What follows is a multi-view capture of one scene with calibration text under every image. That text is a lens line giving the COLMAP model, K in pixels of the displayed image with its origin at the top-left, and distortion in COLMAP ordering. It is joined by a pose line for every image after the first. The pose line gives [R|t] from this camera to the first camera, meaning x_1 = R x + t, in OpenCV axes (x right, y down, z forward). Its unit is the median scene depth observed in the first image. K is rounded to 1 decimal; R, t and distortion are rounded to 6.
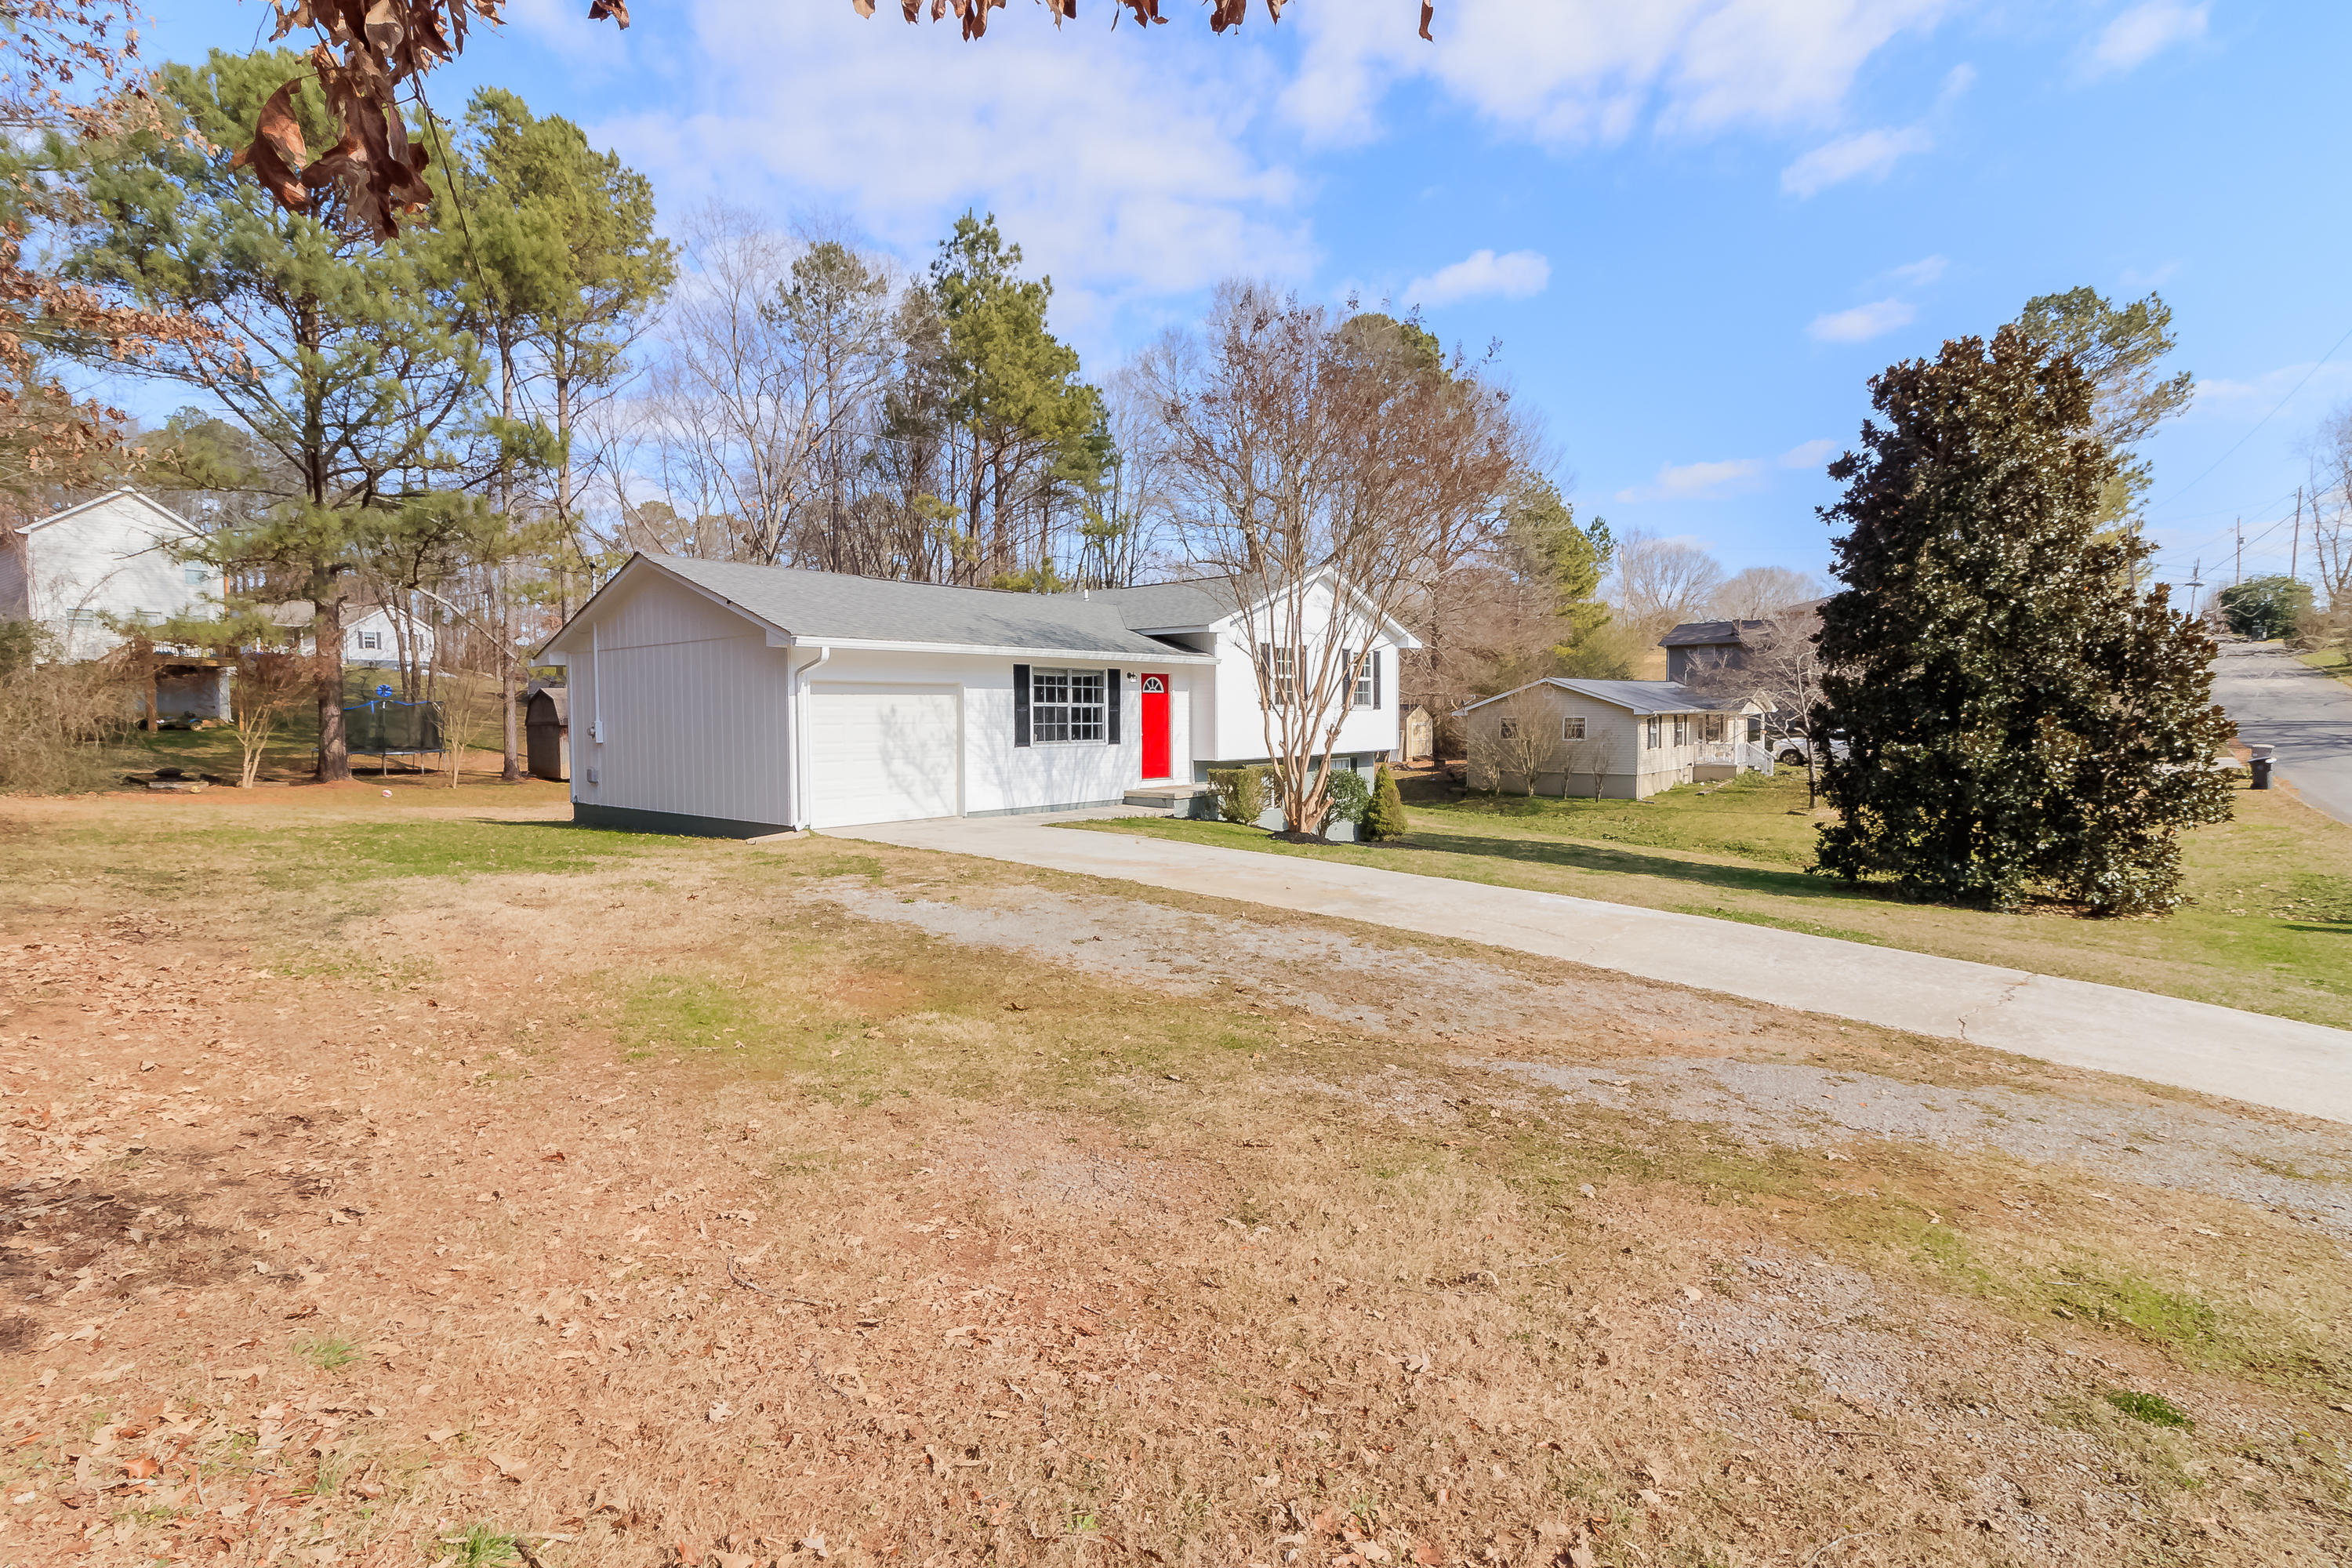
lens RADIAL K [[1119.9, 0, 1176.0], [0, 1119.9, 784.0], [0, 0, 1]] dist [0.000273, 0.000876]
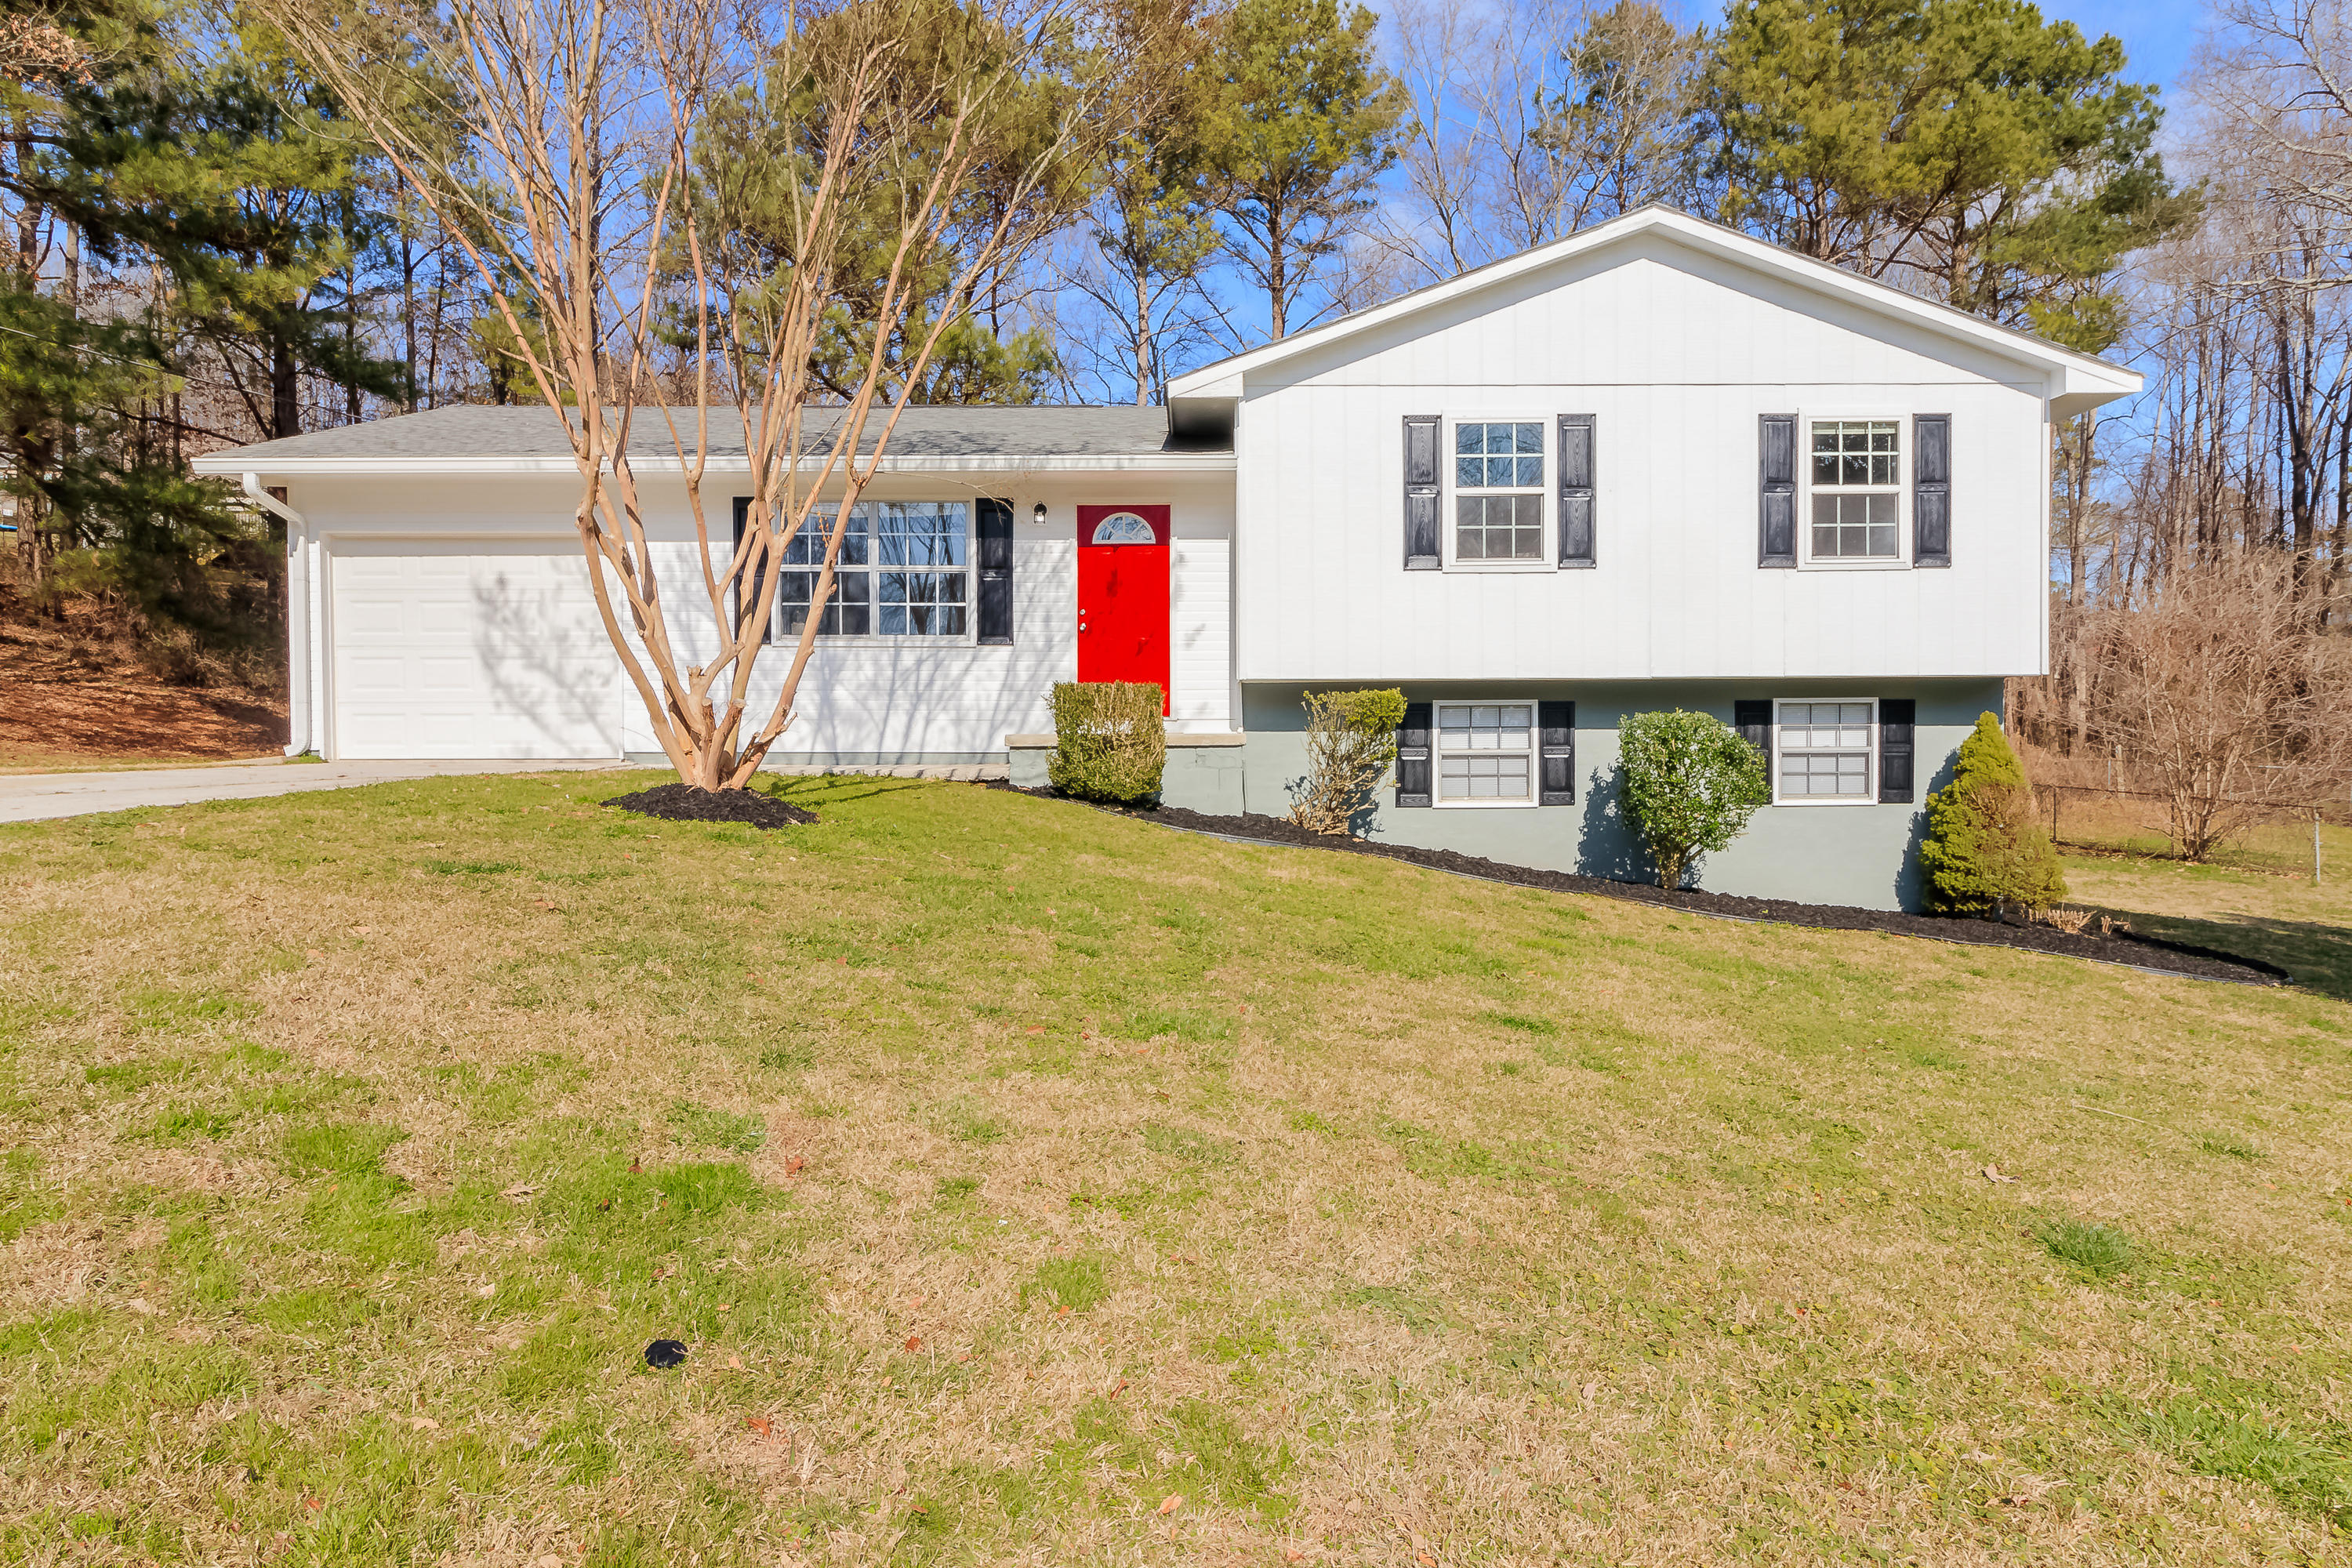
lens RADIAL K [[1453.1, 0, 1176.0], [0, 1453.1, 784.0], [0, 0, 1]] dist [0.002170, -0.001168]
pose [[0.643312, 0.022712, -0.765267, 0.495187], [-0.049659, 0.998693, -0.012106, 0.031706], [0.763992, 0.045790, 0.643599, 0.614935]]
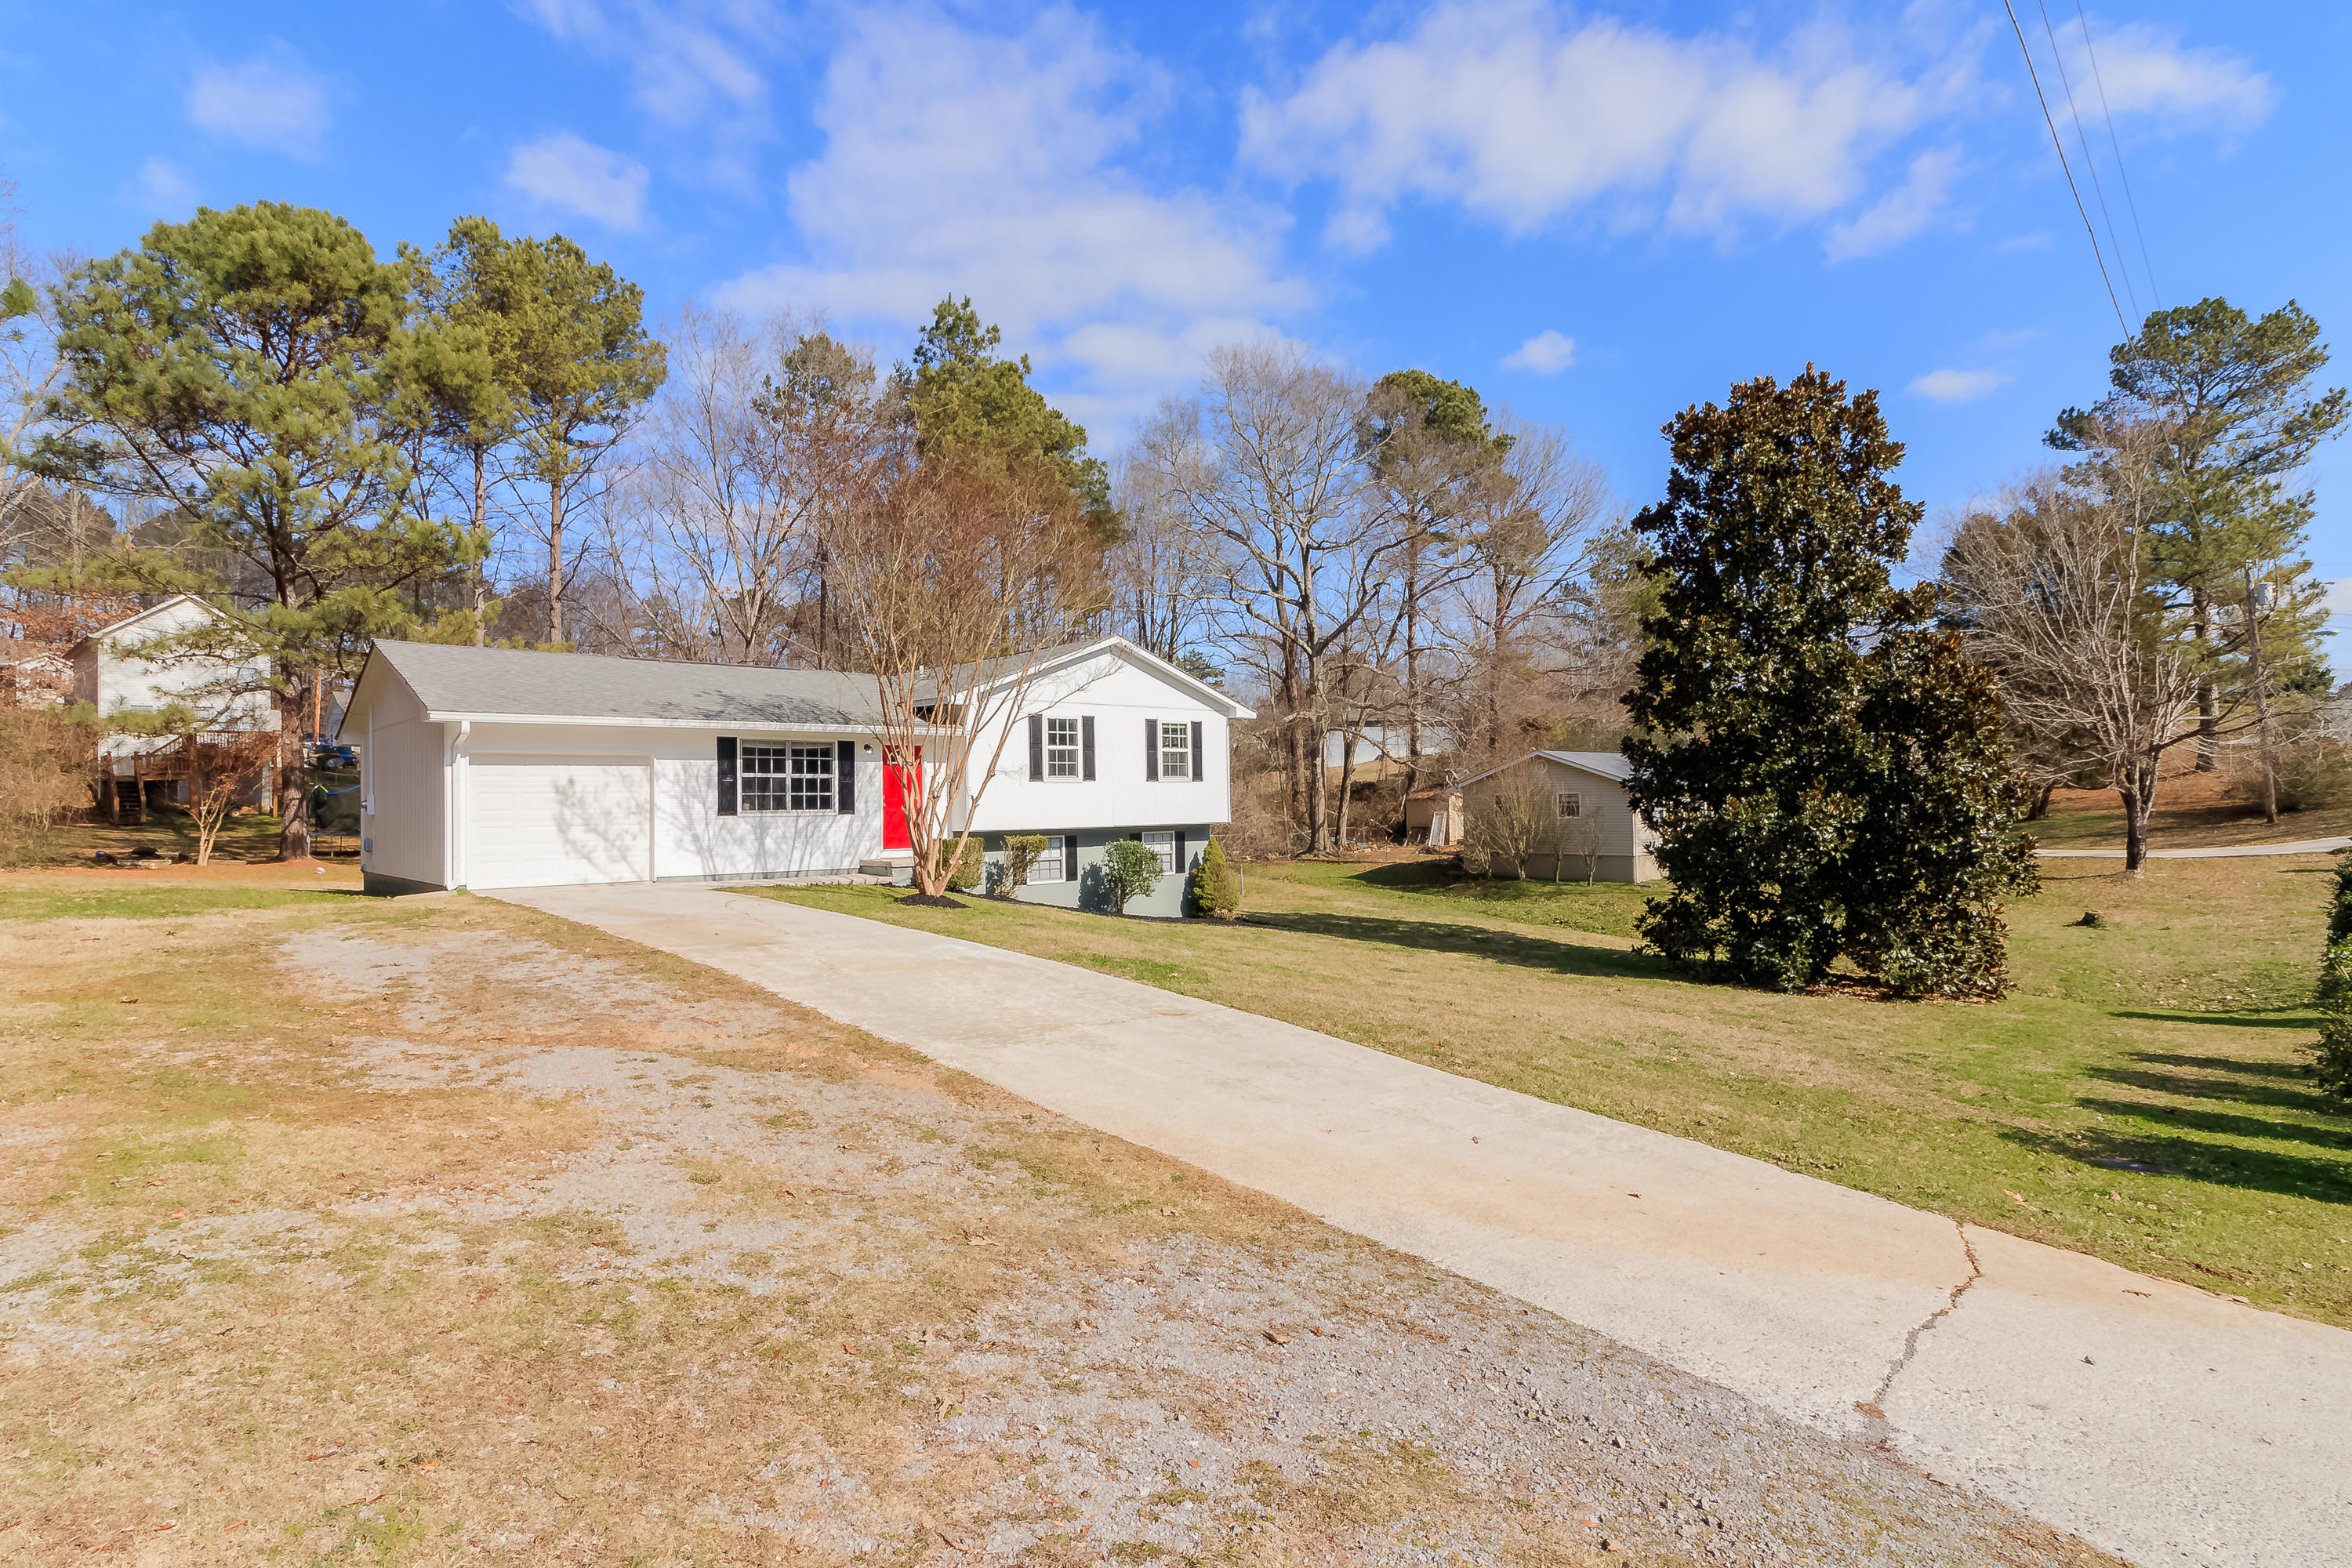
lens RADIAL K [[1215.9, 0, 1172.0], [0, 1215.9, 794.8], [0, 0, 1]] dist [0.002611, 0.000031]
pose [[0.991175, -0.007850, -0.132329, 0.373558], [-0.001120, 0.997713, -0.067577, 0.020721], [0.132557, 0.067129, 0.988900, -0.057736]]
